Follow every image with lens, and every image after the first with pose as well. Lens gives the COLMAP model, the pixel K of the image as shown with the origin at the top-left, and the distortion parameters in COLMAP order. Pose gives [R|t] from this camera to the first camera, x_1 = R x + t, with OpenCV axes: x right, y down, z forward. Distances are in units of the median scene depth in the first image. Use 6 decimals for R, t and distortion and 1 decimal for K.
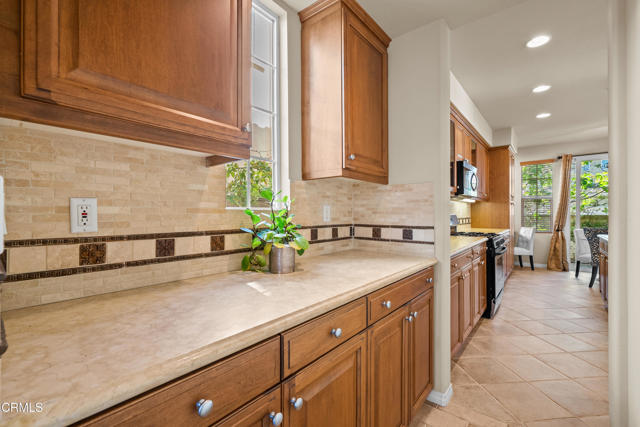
lens RADIAL K [[277.6, 0, 320.2], [0, 277.6, 213.0], [0, 0, 1]] dist [-0.001261, 0.000560]
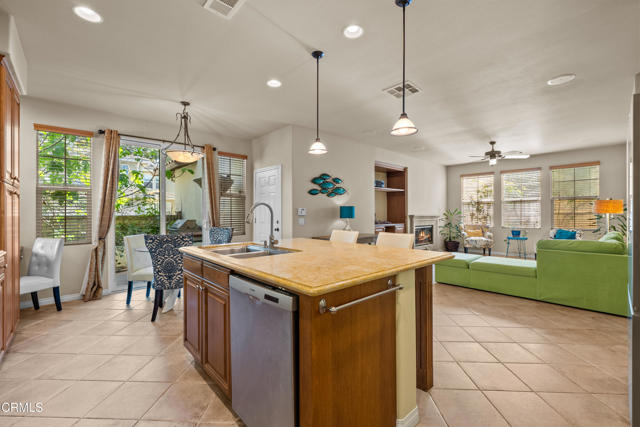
lens RADIAL K [[277.6, 0, 326.3], [0, 277.6, 212.5], [0, 0, 1]] dist [-0.001261, 0.000560]
pose [[0.132145, 0.000010, 0.991230, 0.255070], [0.004440, 0.999990, -0.000602, 0.000911], [-0.991220, 0.004480, 0.132144, 0.356455]]
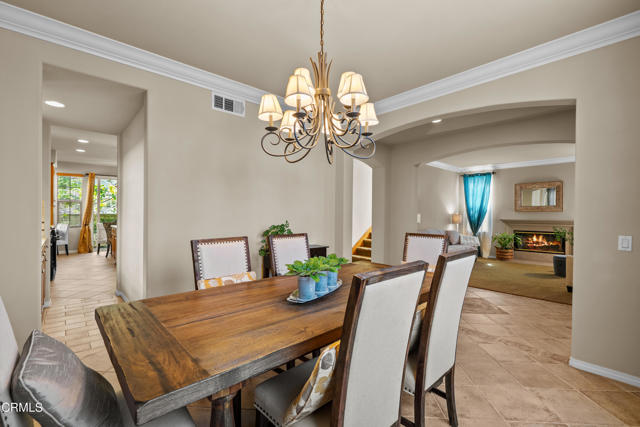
lens RADIAL K [[277.6, 0, 316.8], [0, 277.6, 213.7], [0, 0, 1]] dist [-0.001261, 0.000560]
pose [[0.137221, -0.005696, 0.990524, -0.396566], [-0.007367, 0.999950, 0.006771, -0.013728], [-0.990513, -0.008227, 0.137172, -0.376107]]
